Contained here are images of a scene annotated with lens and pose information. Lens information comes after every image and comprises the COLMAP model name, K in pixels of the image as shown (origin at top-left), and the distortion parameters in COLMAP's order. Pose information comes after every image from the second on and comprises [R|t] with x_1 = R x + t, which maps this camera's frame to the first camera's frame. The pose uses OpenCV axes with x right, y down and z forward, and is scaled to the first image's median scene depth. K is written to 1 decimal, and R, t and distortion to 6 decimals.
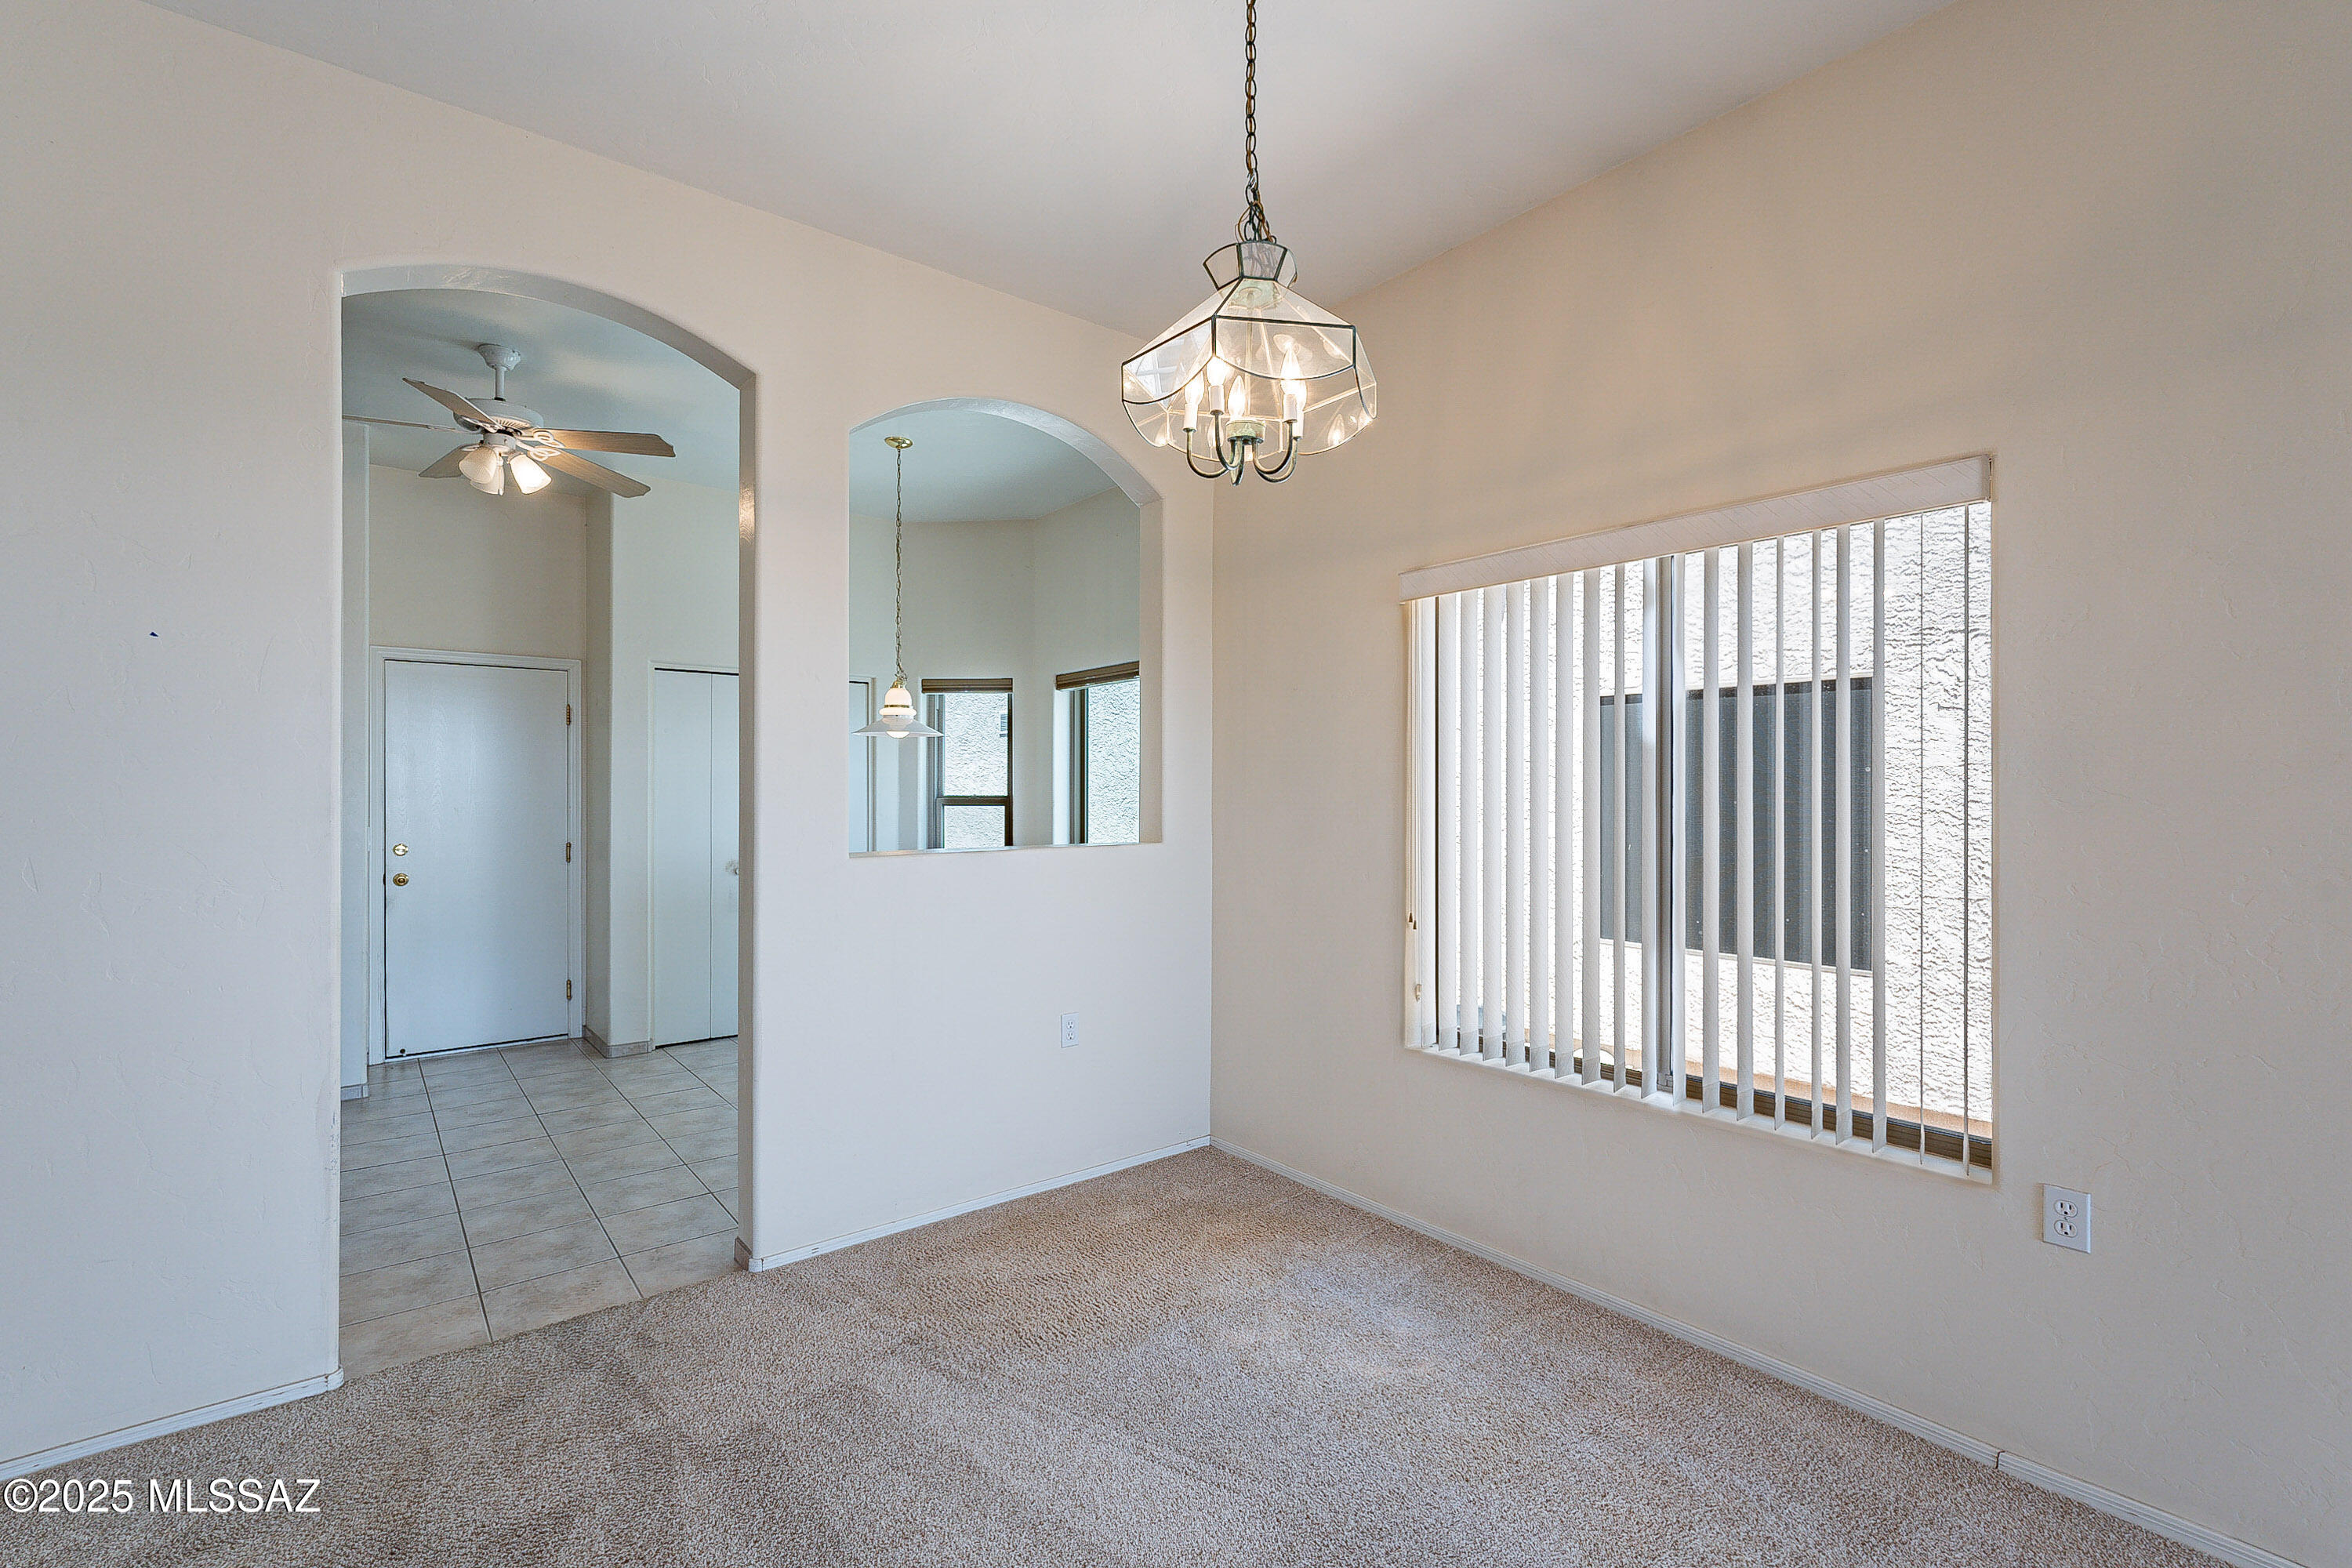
lens RADIAL K [[1033.1, 0, 1170.5], [0, 1033.1, 788.9], [0, 0, 1]] dist [-0.001843, -0.000066]
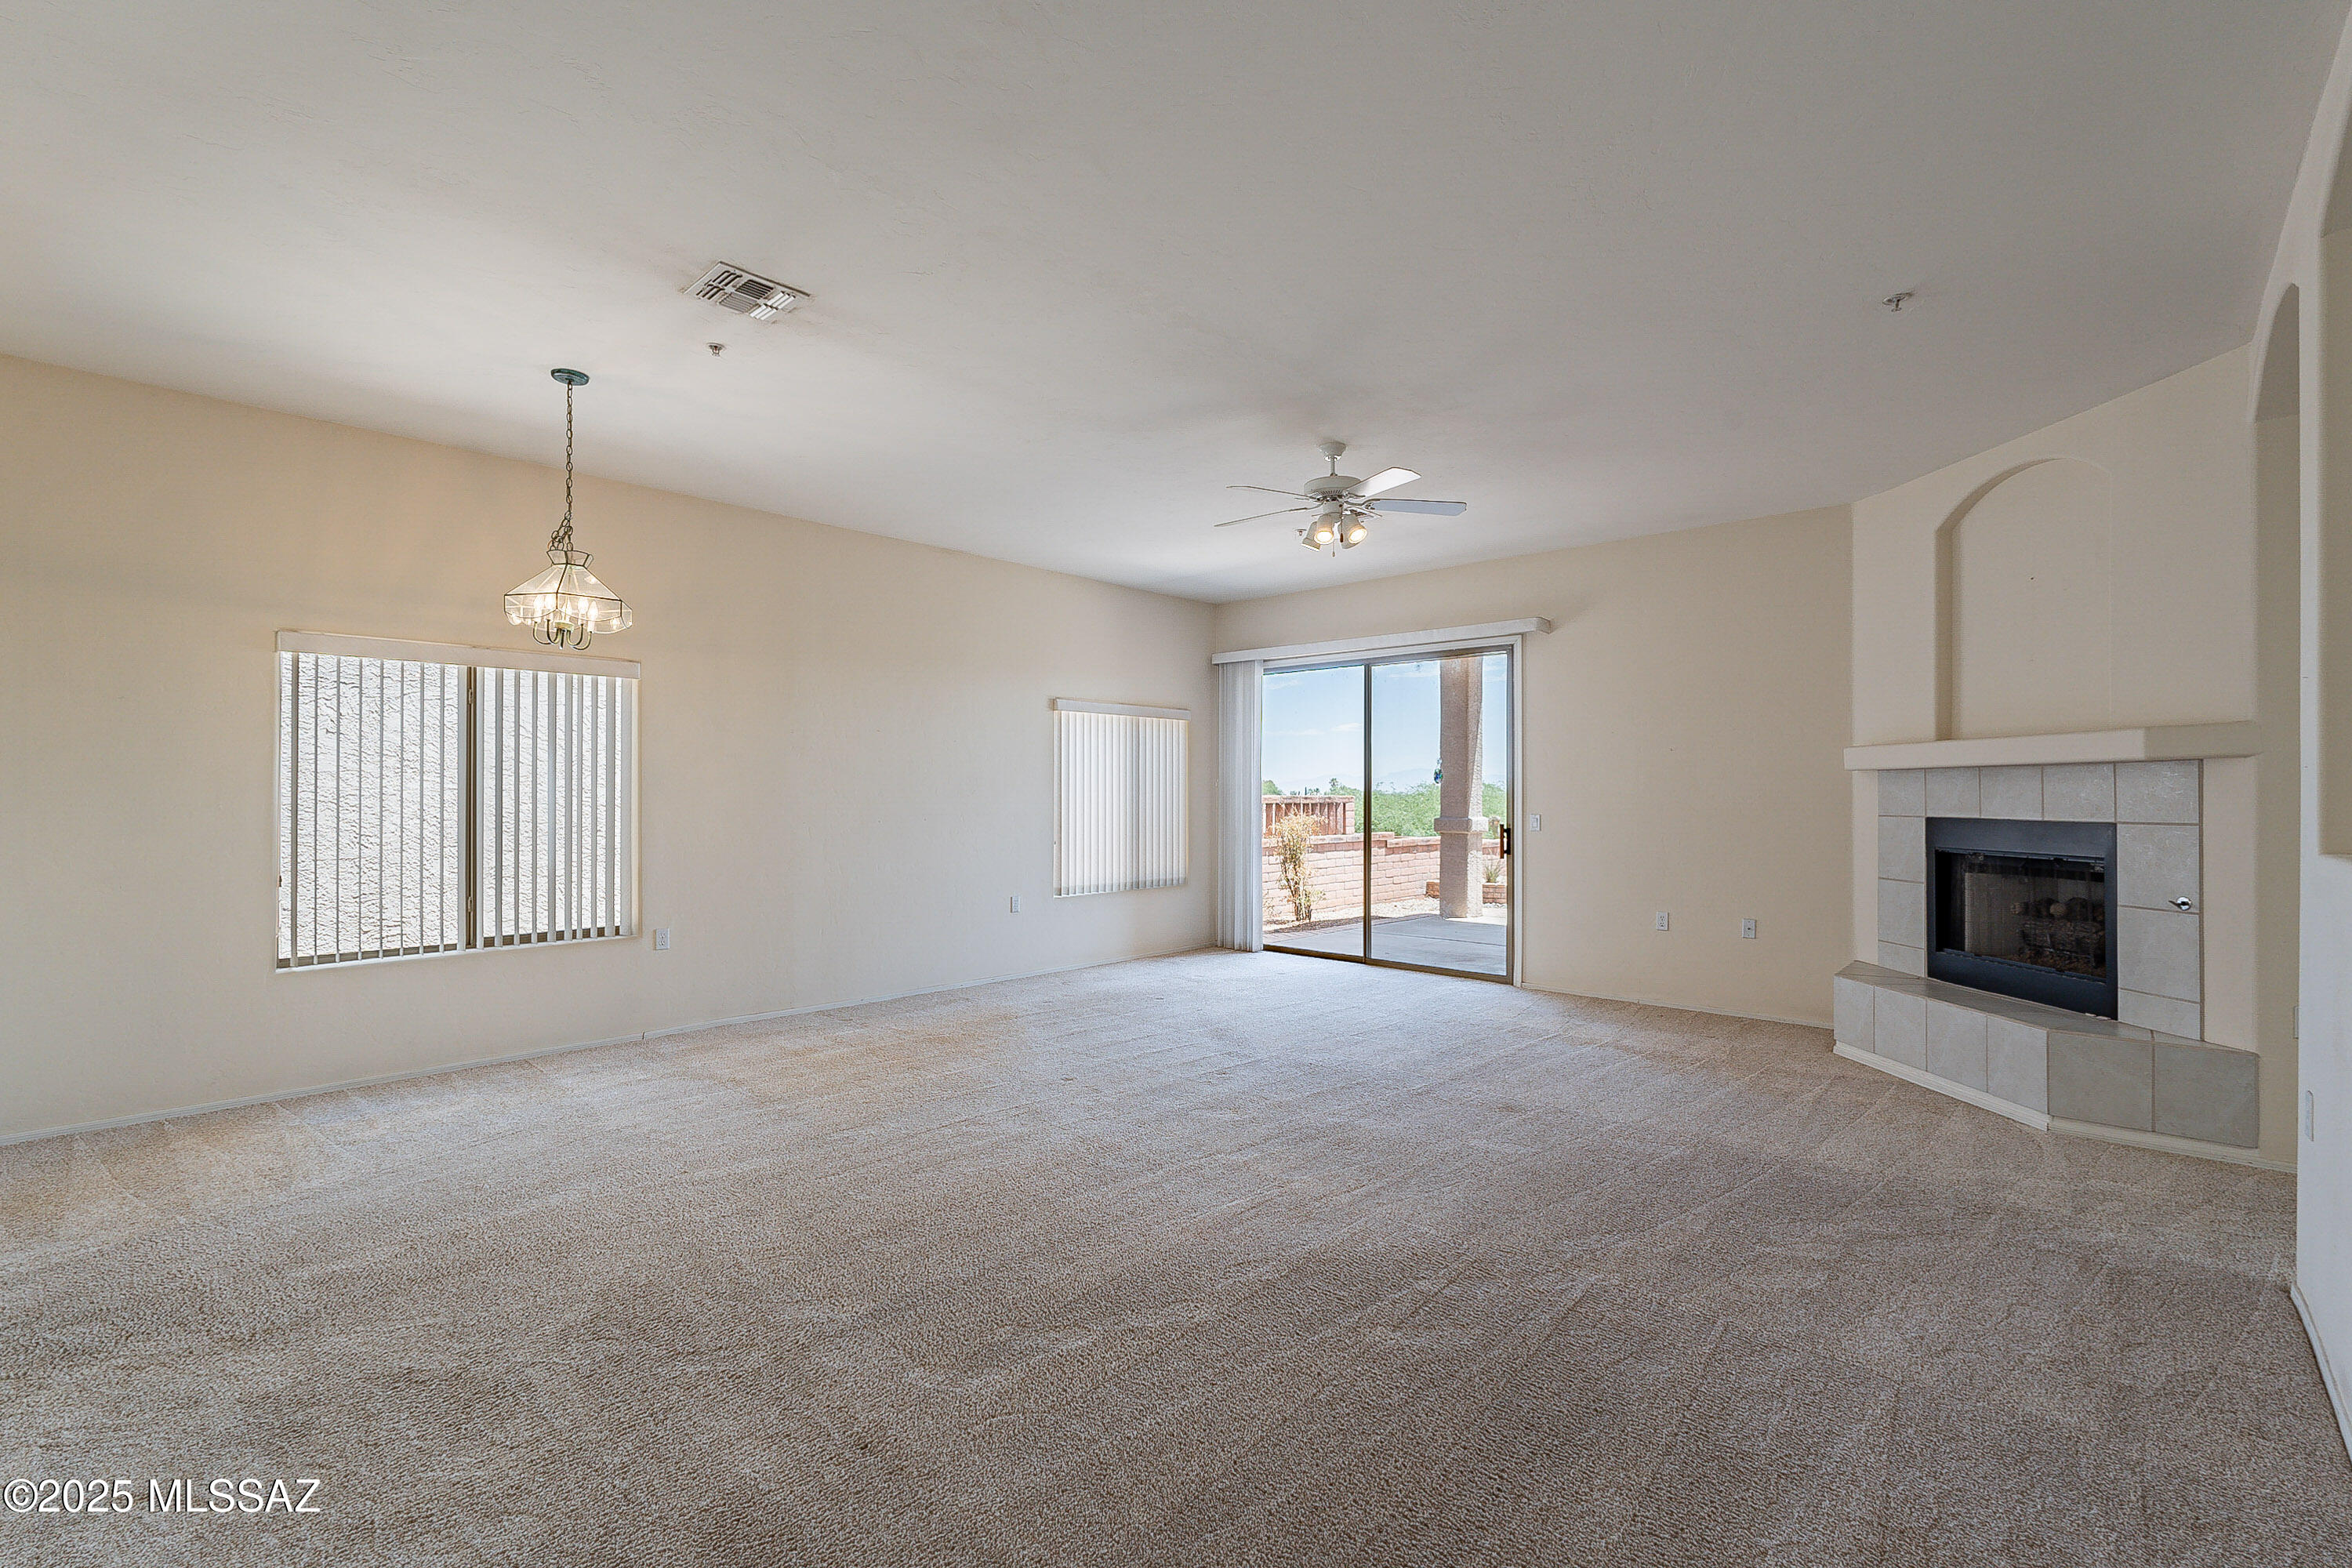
lens RADIAL K [[1033.1, 0, 1170.5], [0, 1033.1, 788.9], [0, 0, 1]] dist [-0.001843, -0.000066]
pose [[-0.155446, 0.003628, 0.987838, -0.970810], [0.000370, 0.999993, -0.003614, 0.008093], [-0.987844, -0.000196, -0.155447, 0.024889]]
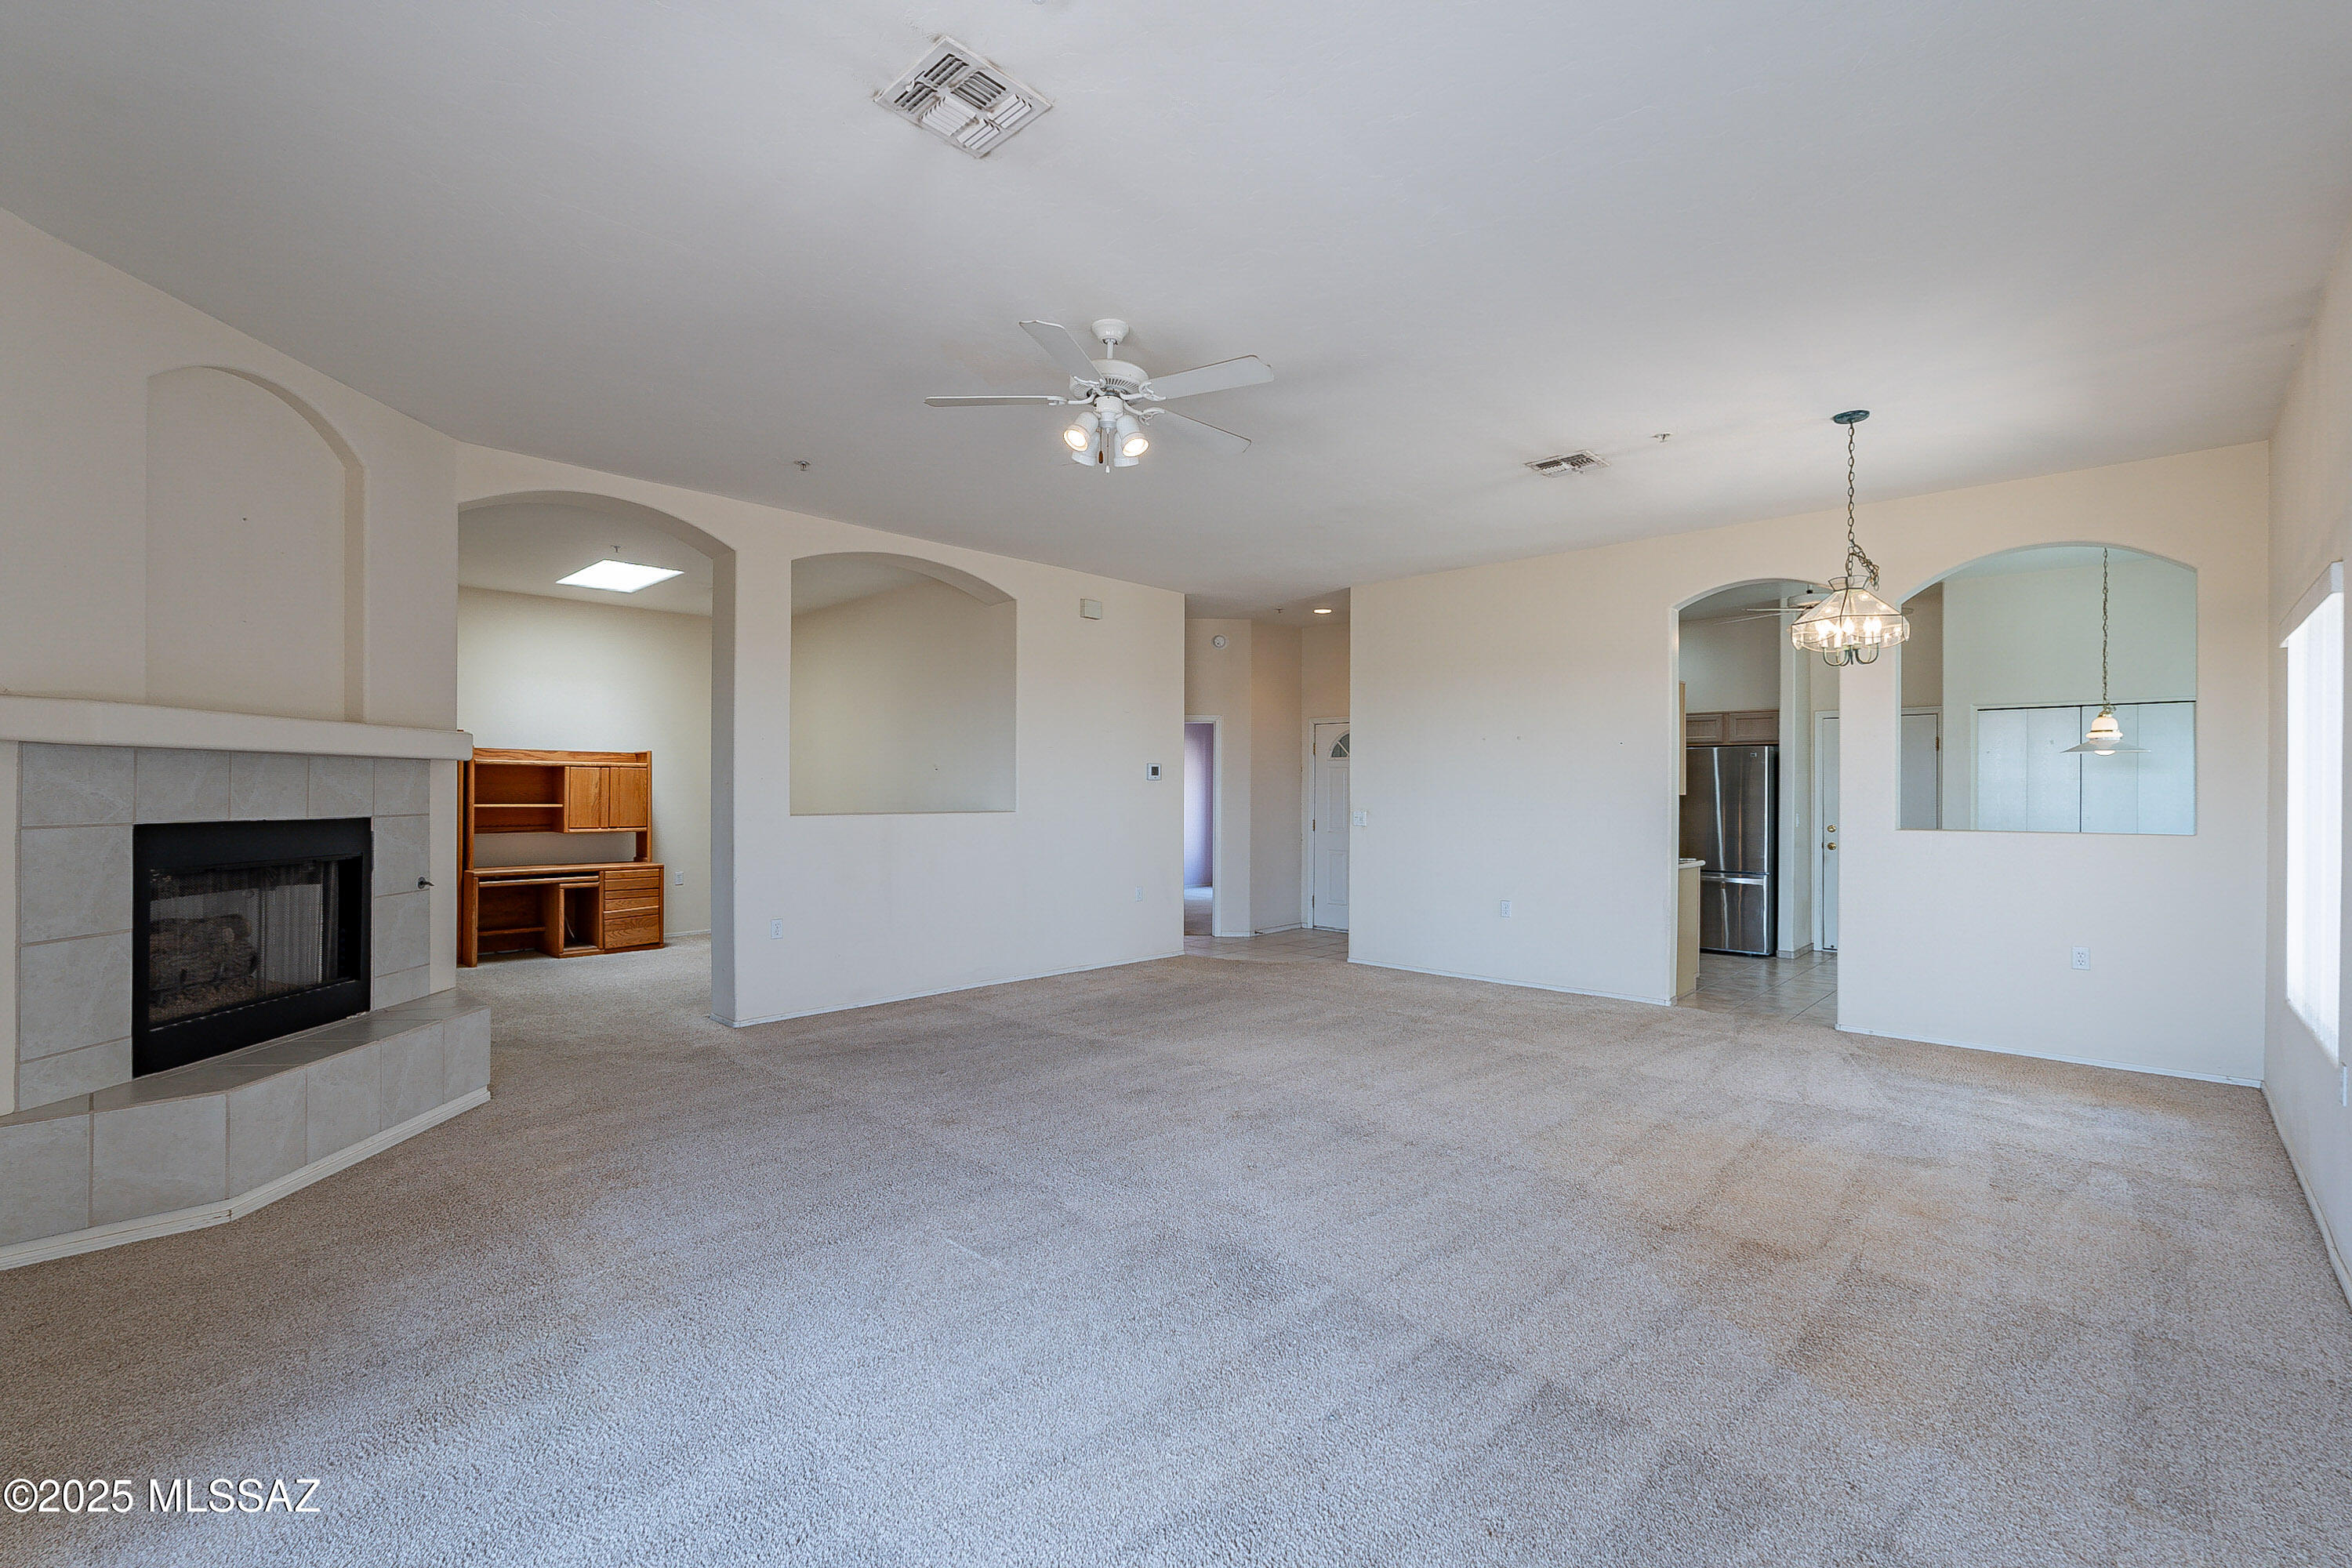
lens RADIAL K [[1033.1, 0, 1170.5], [0, 1033.1, 788.9], [0, 0, 1]] dist [-0.001843, -0.000066]
pose [[0.143502, -0.001668, -0.989649, 0.935805], [-0.007655, 0.999967, -0.002796, 0.007029], [0.989620, 0.007977, 0.143485, -0.391049]]
